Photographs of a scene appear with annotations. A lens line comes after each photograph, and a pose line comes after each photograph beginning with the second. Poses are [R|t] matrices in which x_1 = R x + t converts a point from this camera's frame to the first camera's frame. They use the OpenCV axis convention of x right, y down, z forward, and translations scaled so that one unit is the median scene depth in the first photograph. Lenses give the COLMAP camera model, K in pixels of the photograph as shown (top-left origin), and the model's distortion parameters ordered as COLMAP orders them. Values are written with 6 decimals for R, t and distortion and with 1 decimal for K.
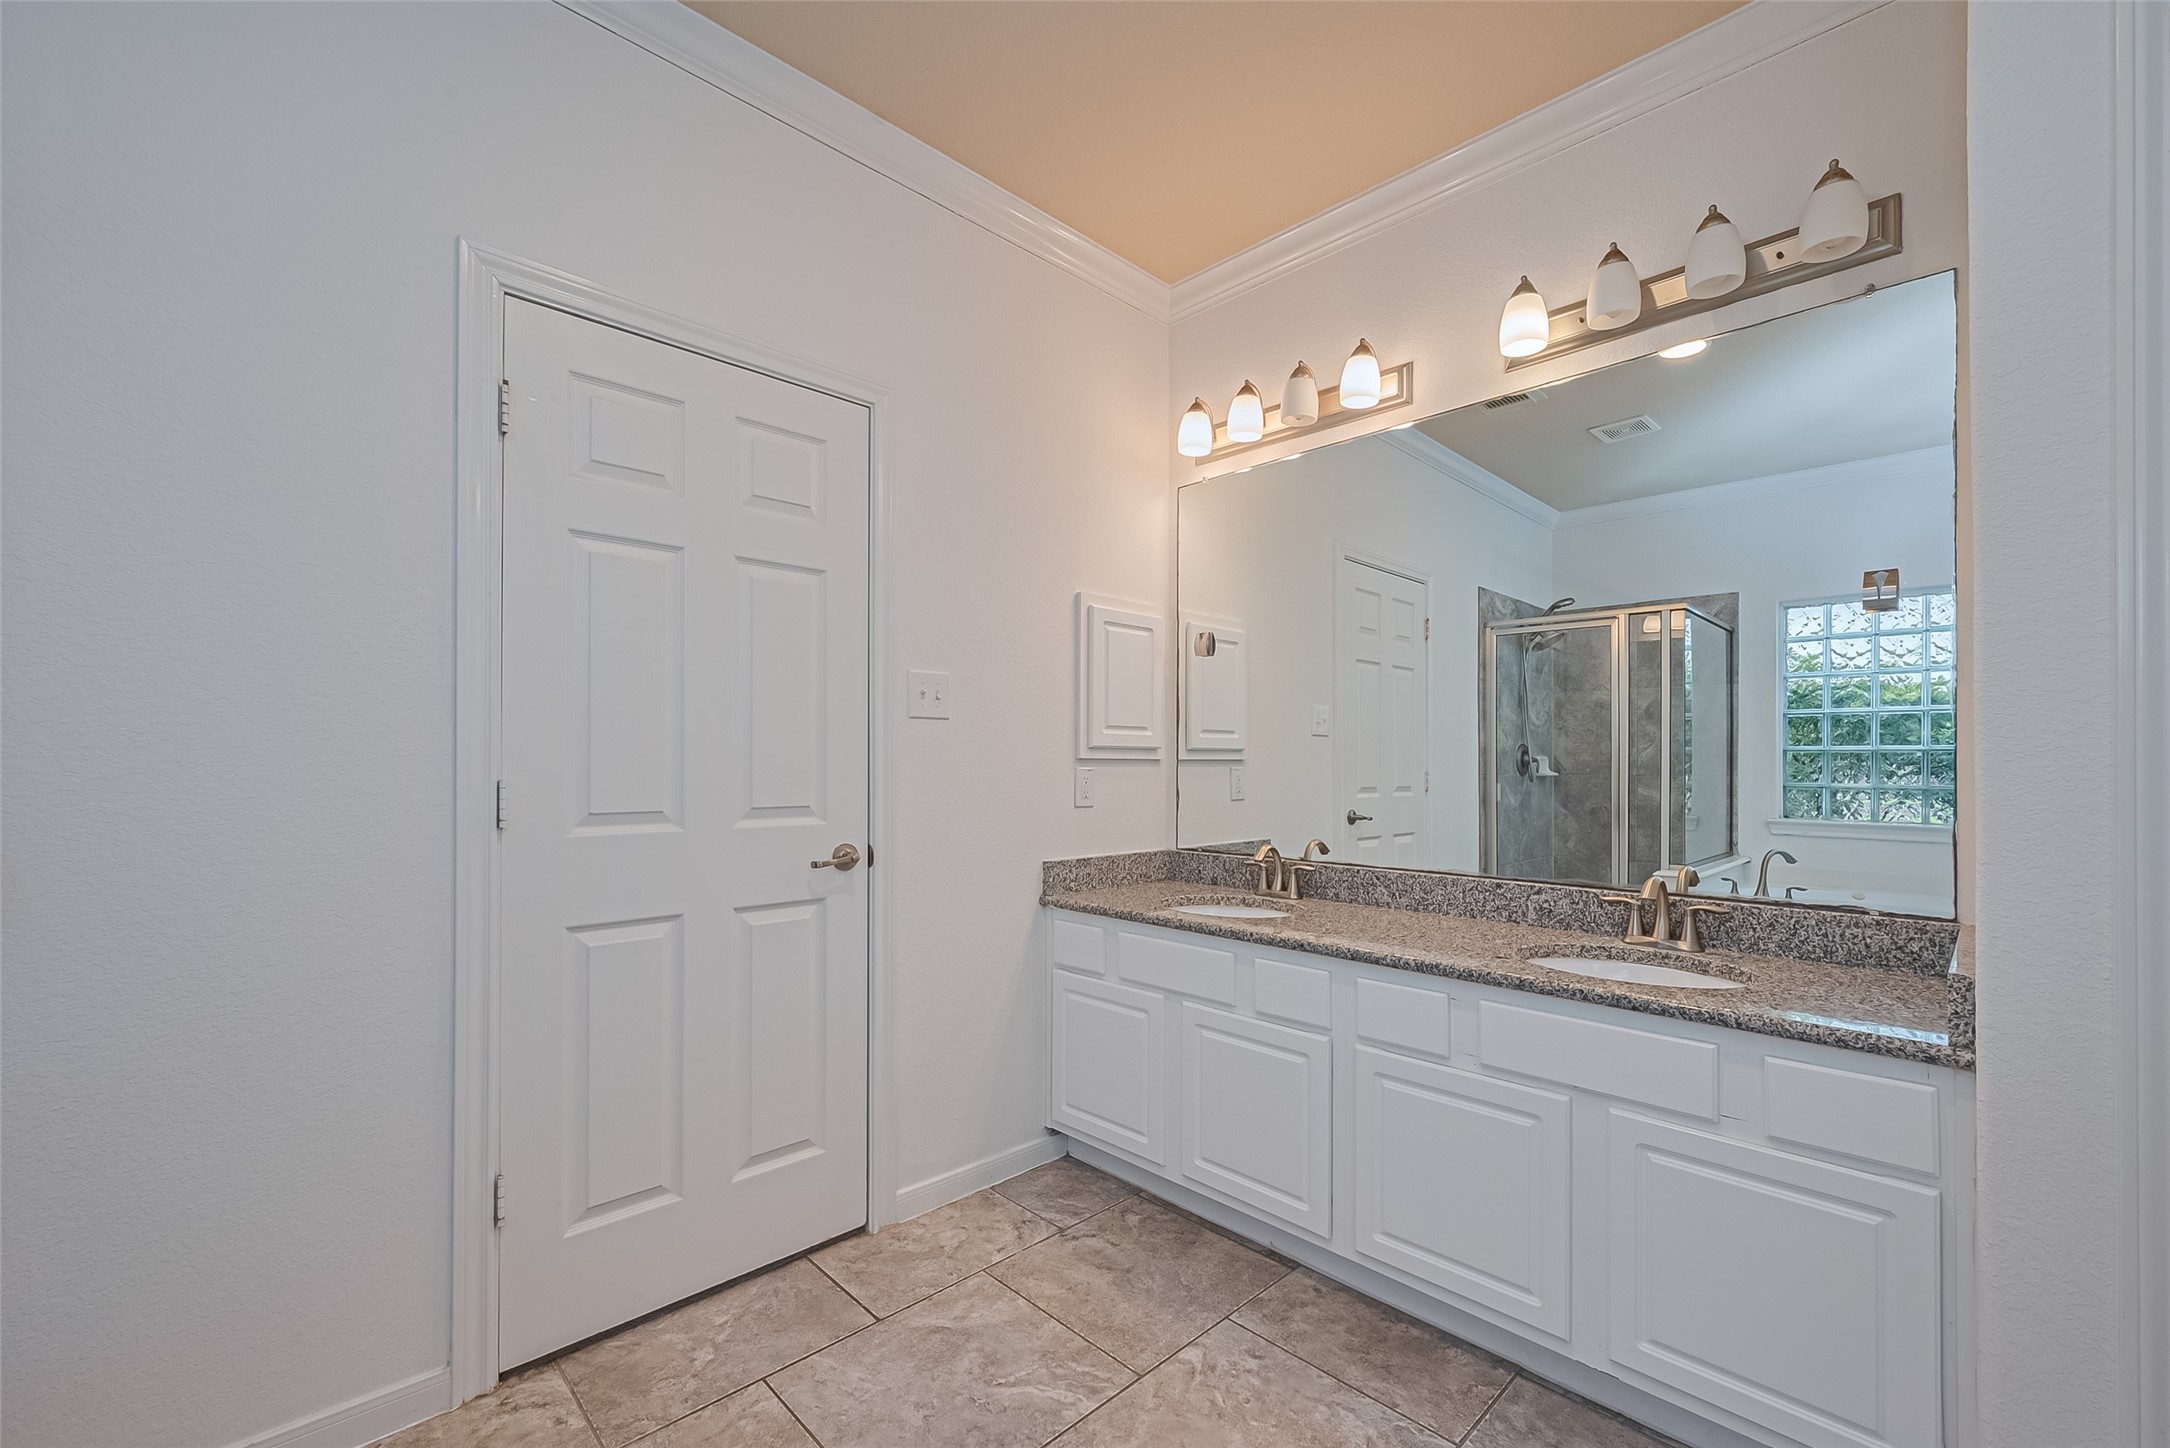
lens RADIAL K [[839.9, 0, 1074.8], [0, 839.9, 745.7], [0, 0, 1]] dist [0.000500, -0.000029]
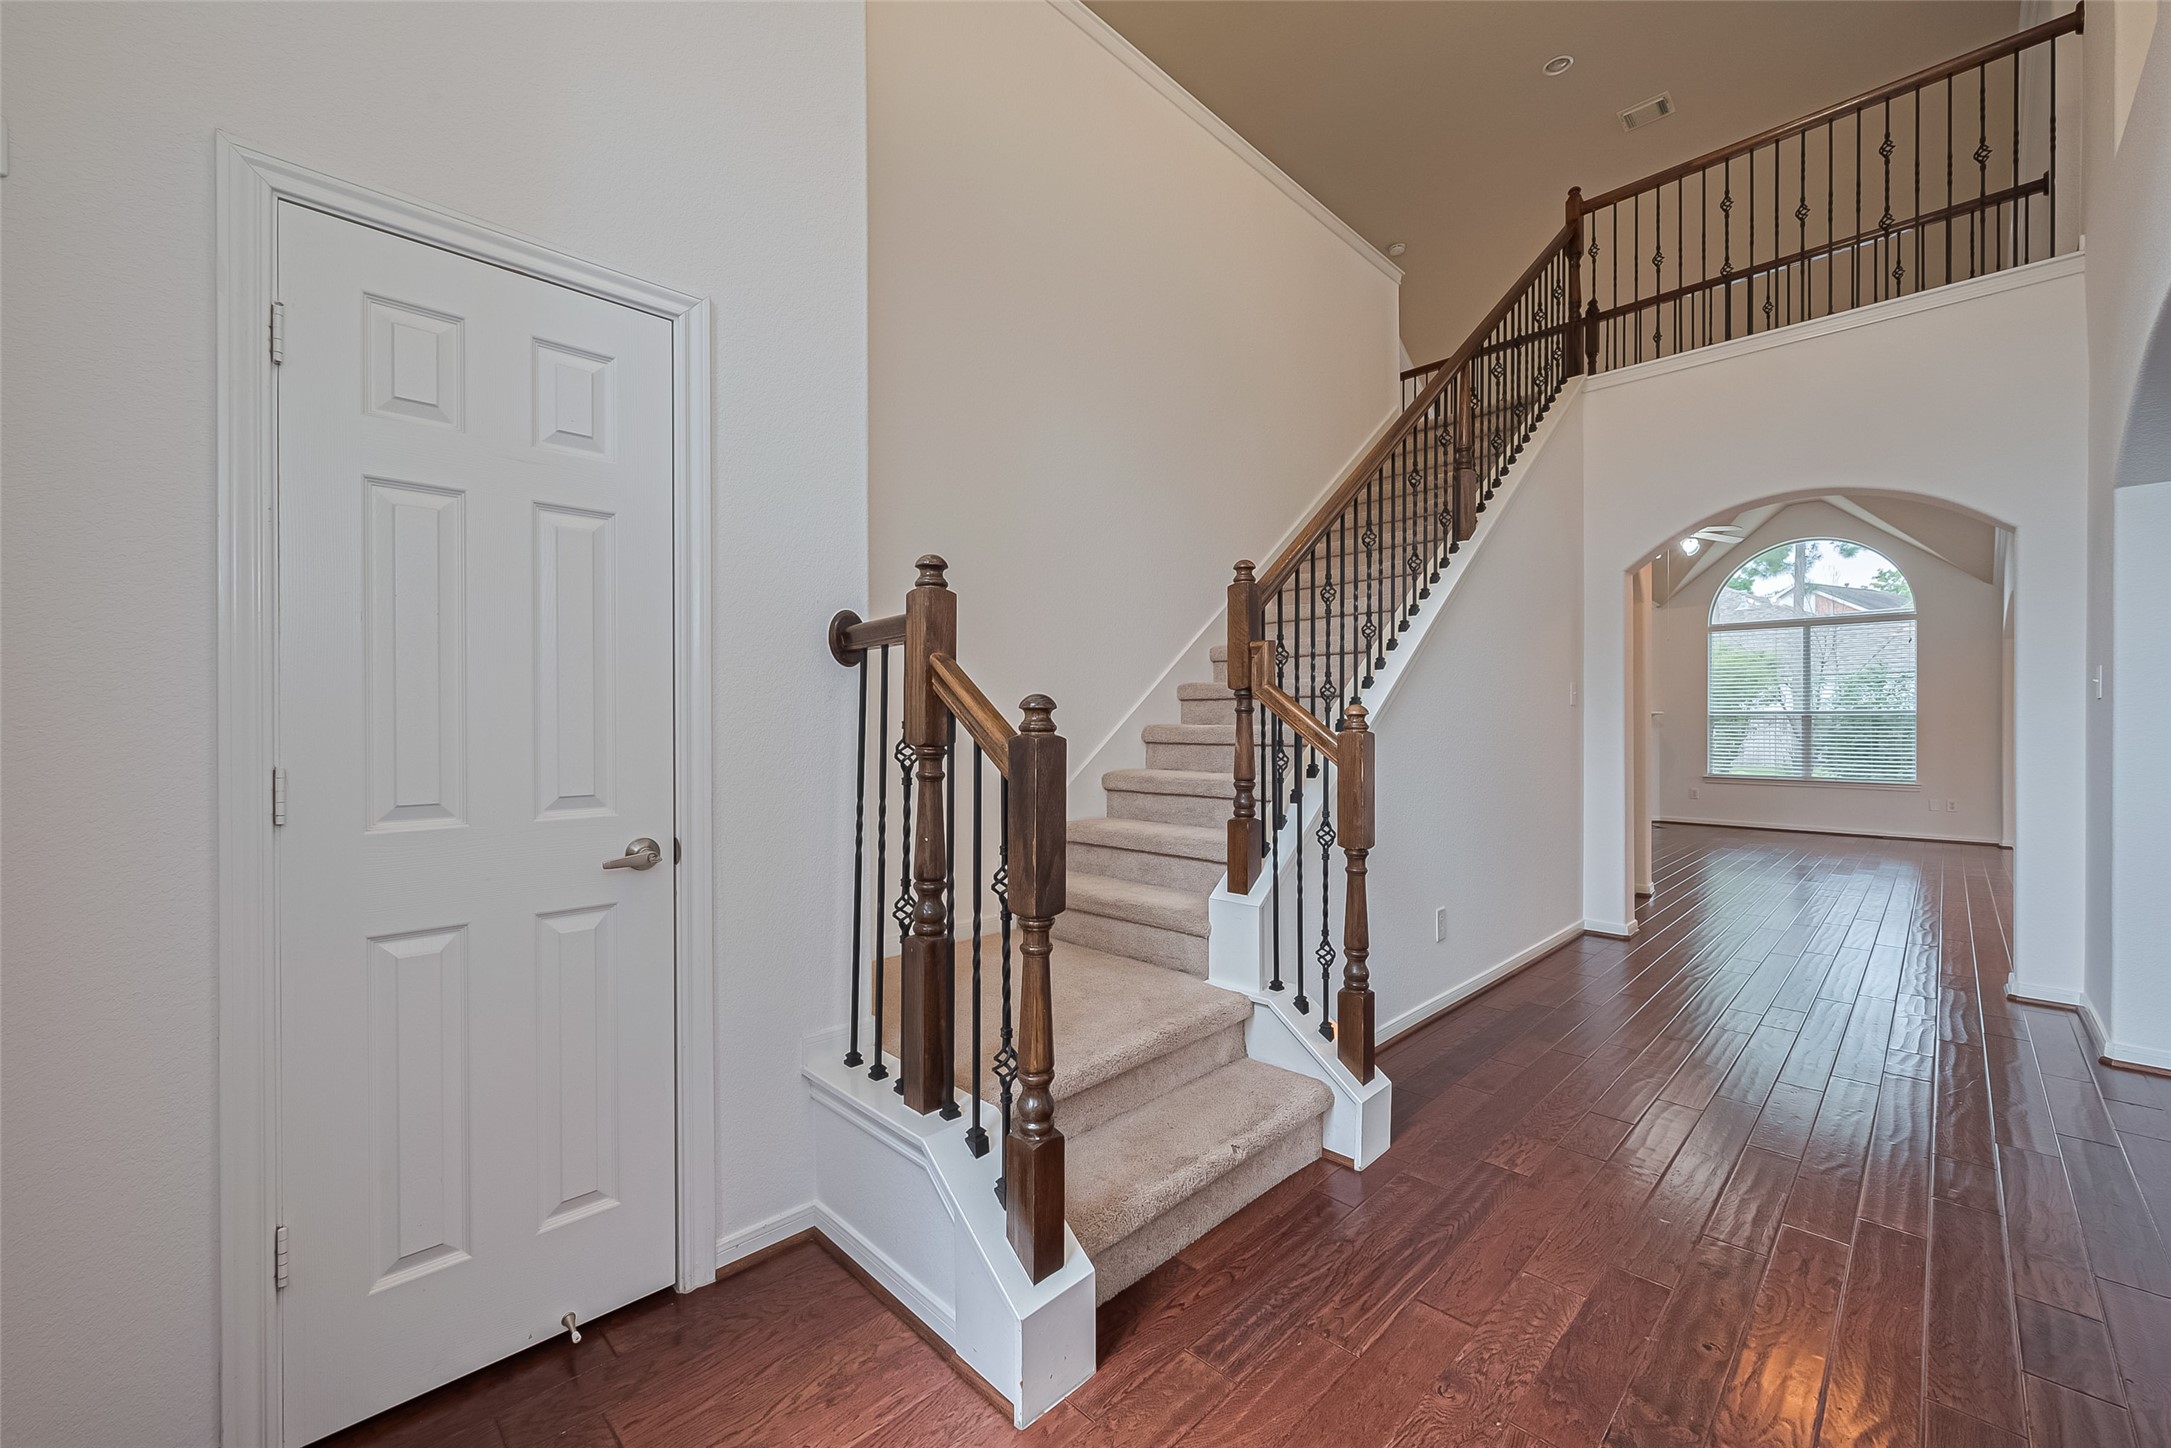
lens RADIAL K [[854.5, 0, 1087.6], [0, 854.5, 731.7], [0, 0, 1]] dist [-0.001074, -0.000195]
pose [[0.999258, -0.019861, 0.032996, 0.140116], [0.019233, 0.999630, 0.019242, 0.002255], [-0.033366, -0.018593, 0.999270, 0.124282]]
